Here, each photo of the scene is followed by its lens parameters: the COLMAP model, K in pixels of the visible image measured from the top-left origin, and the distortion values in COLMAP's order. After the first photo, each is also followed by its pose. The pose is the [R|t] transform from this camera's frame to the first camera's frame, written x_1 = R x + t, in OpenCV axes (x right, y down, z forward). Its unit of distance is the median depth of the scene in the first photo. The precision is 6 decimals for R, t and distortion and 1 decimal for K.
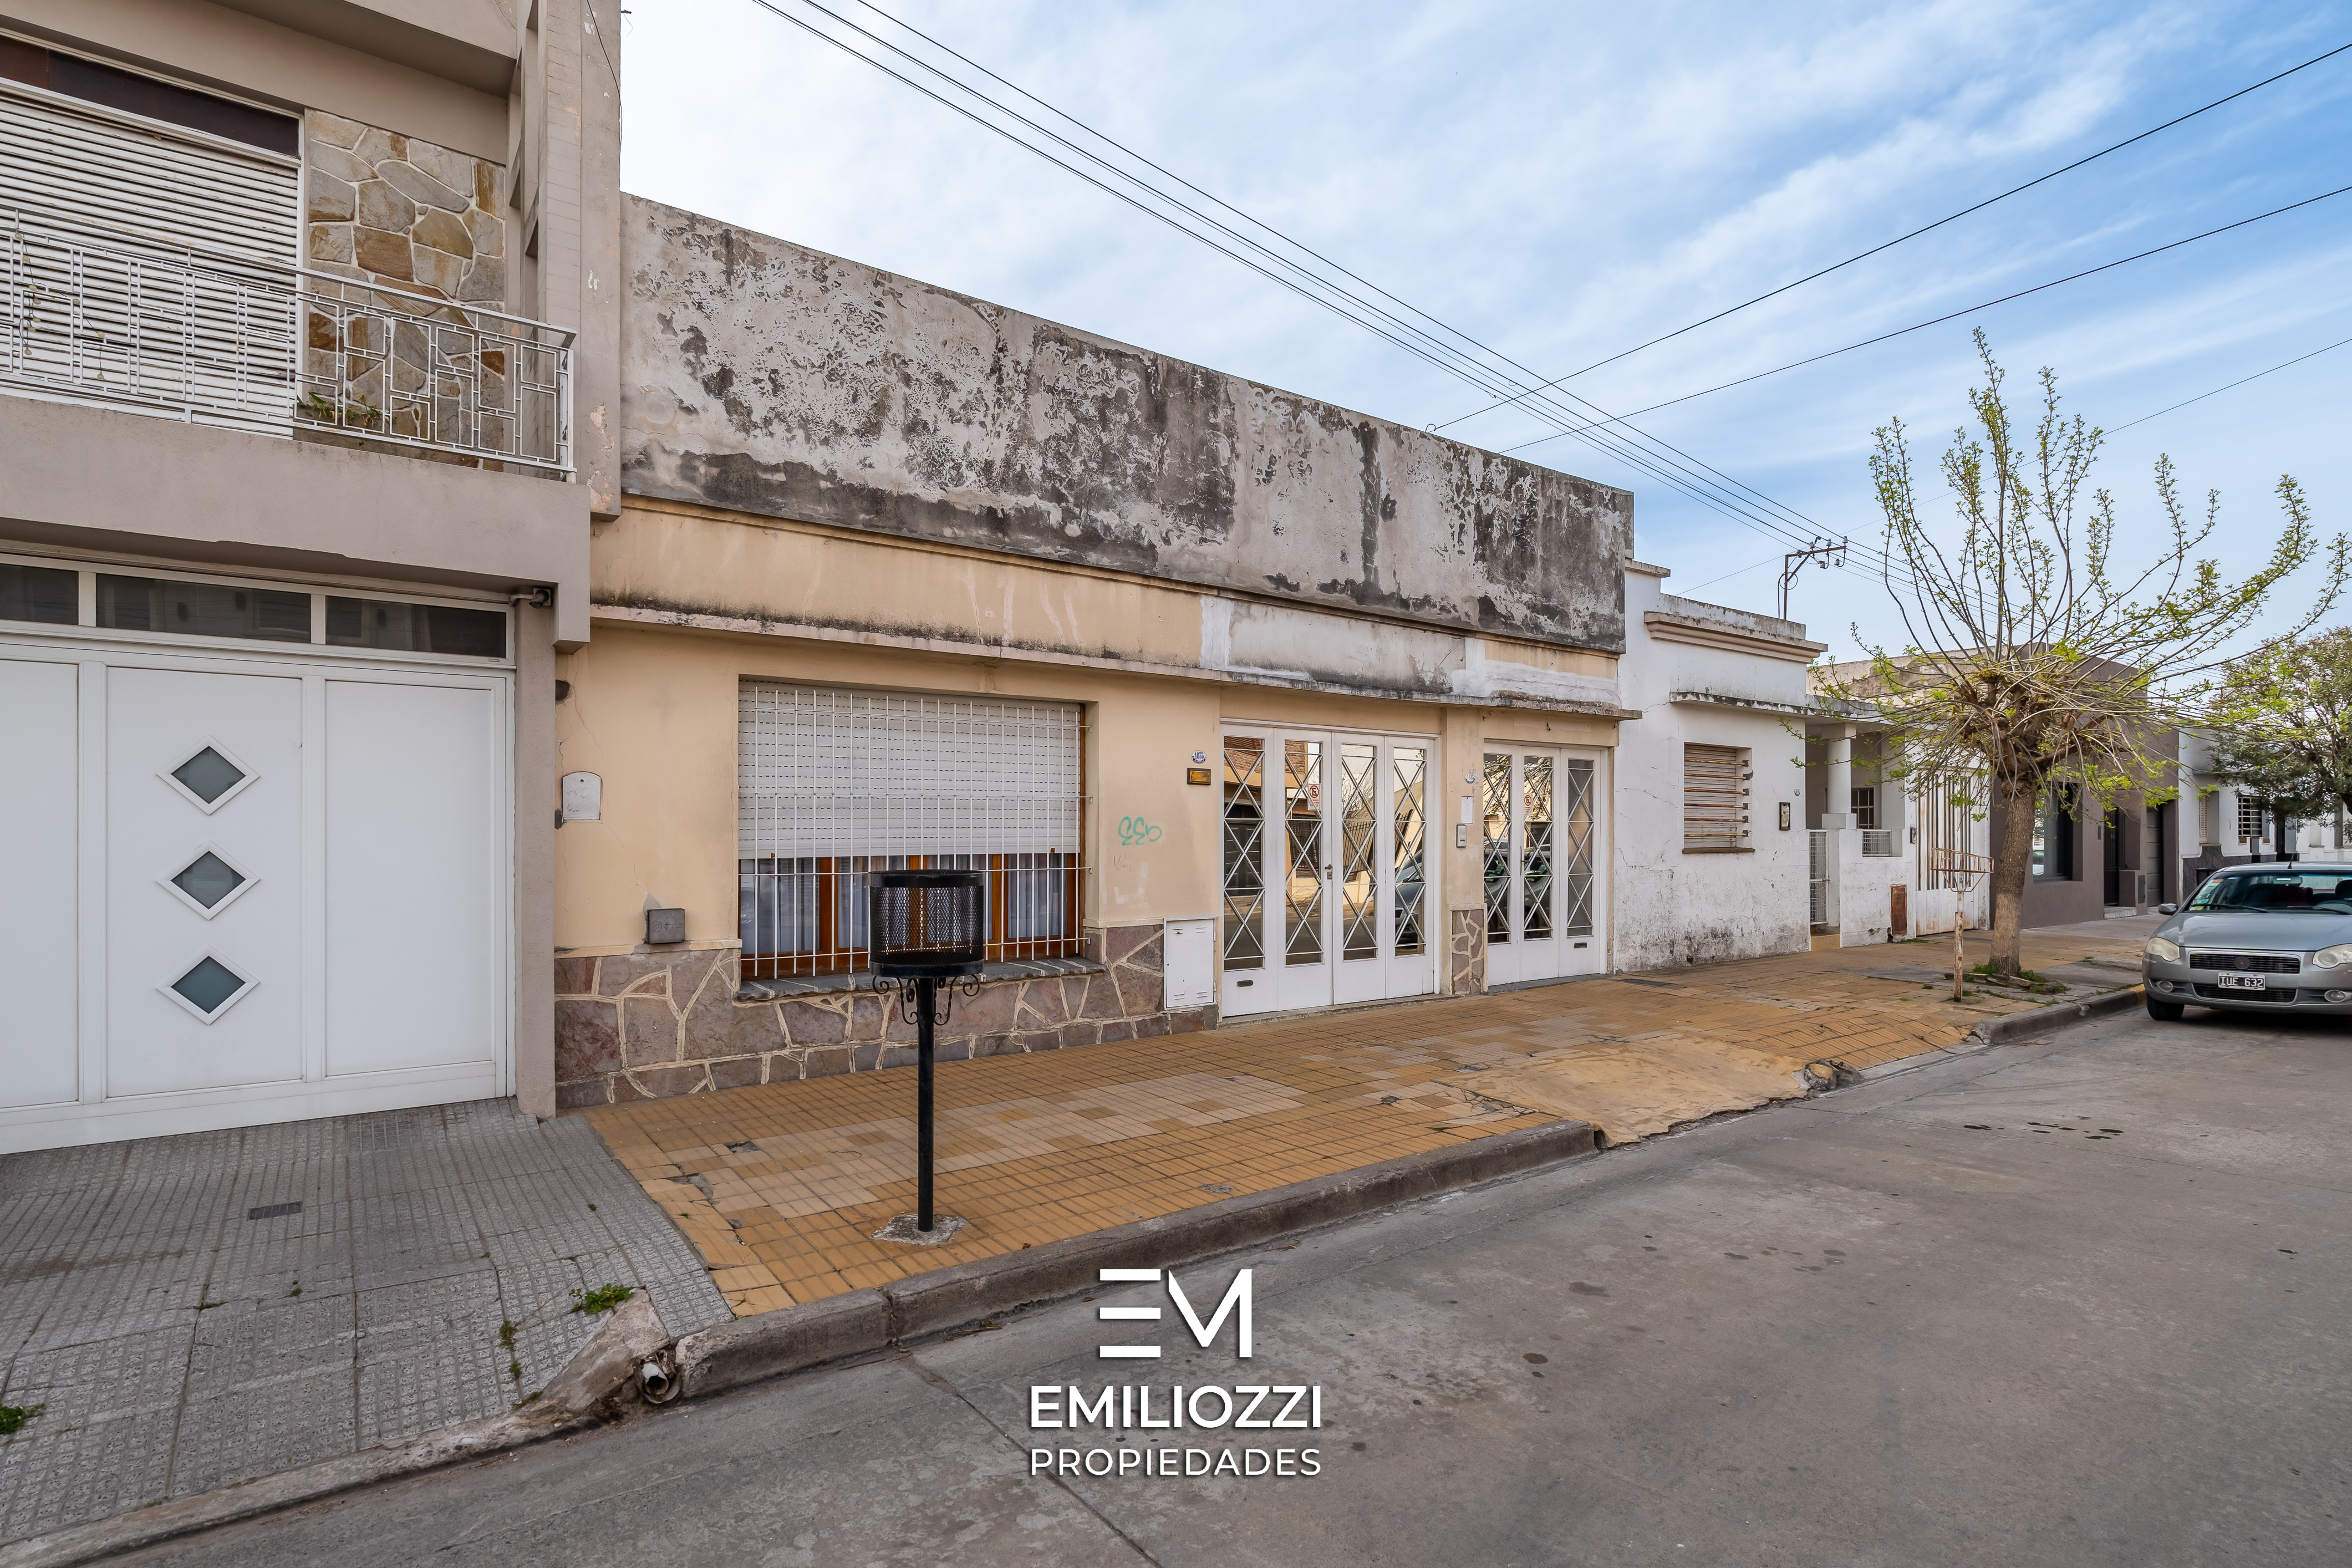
lens RADIAL K [[1140.8, 0, 1181.9], [0, 1140.8, 835.7], [0, 0, 1]] dist [-0.009019, 0.000765]
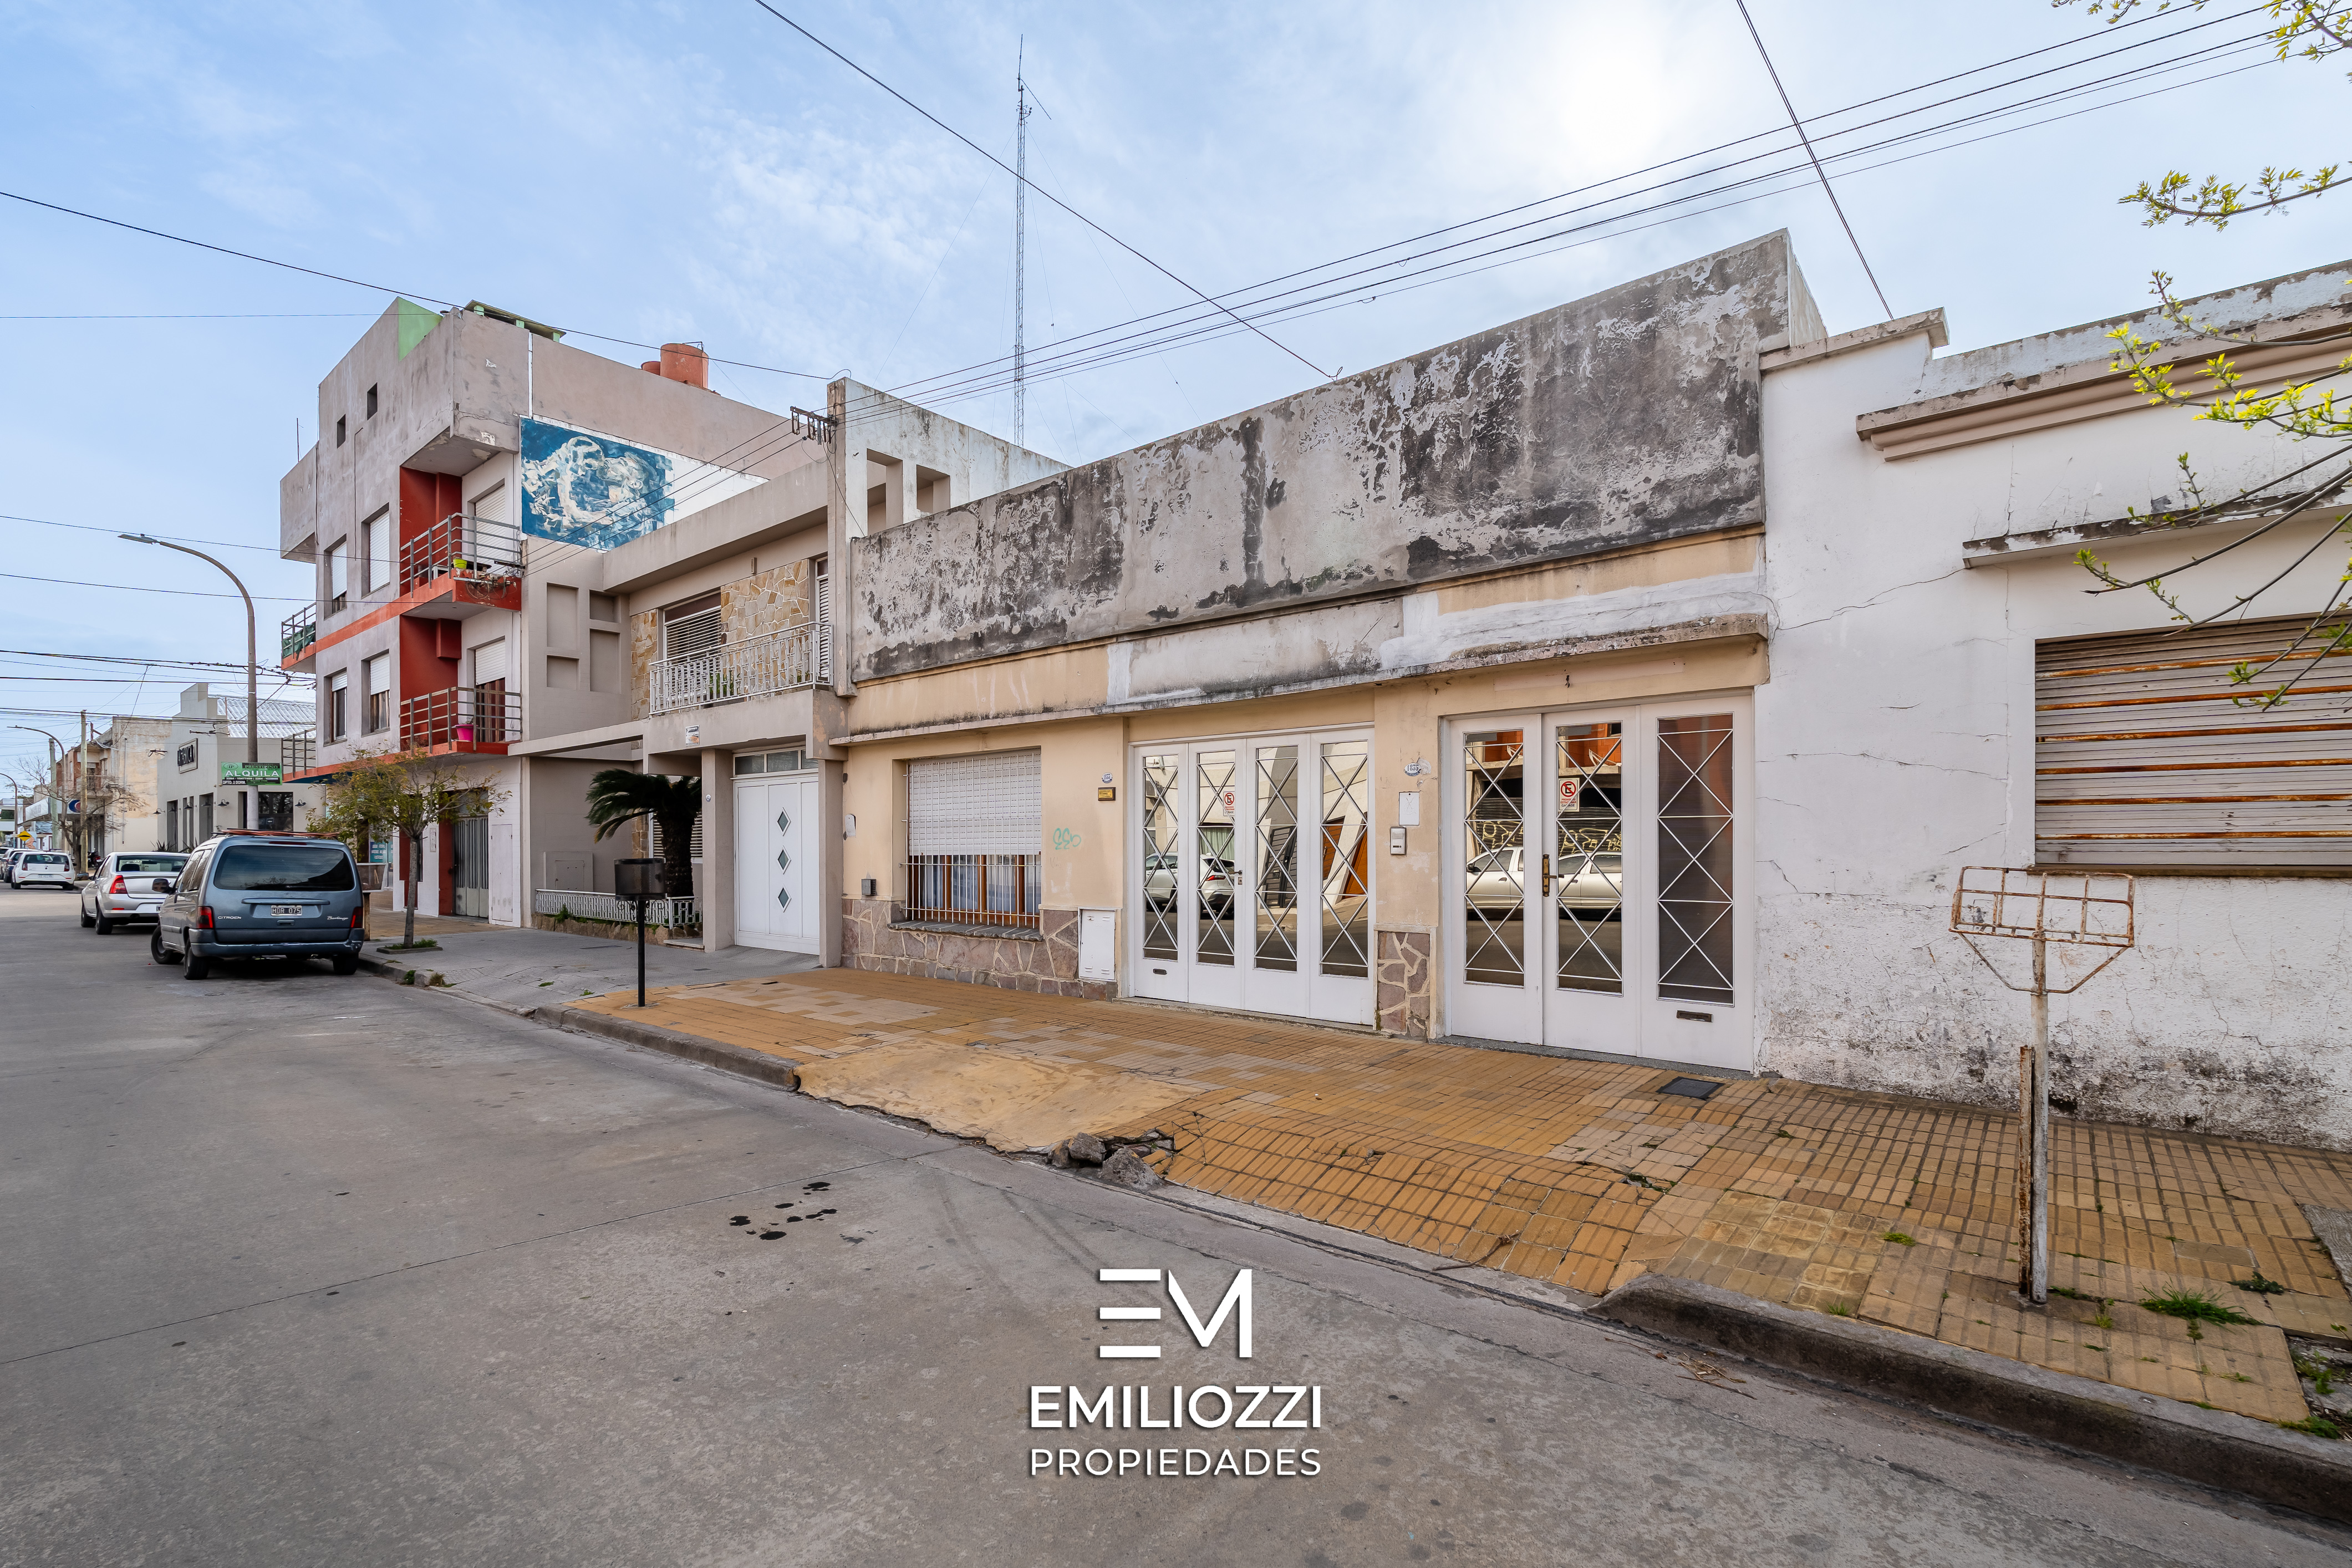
lens RADIAL K [[1063.1, 0, 1181.1], [0, 1063.1, 846.1], [0, 0, 1]] dist [-0.009378, 0.002960]
pose [[0.242437, 0.000497, -0.970167, 1.077517], [0.002278, 0.999997, 0.001081, 0.002894], [0.970165, -0.002472, 0.242435, 0.755523]]
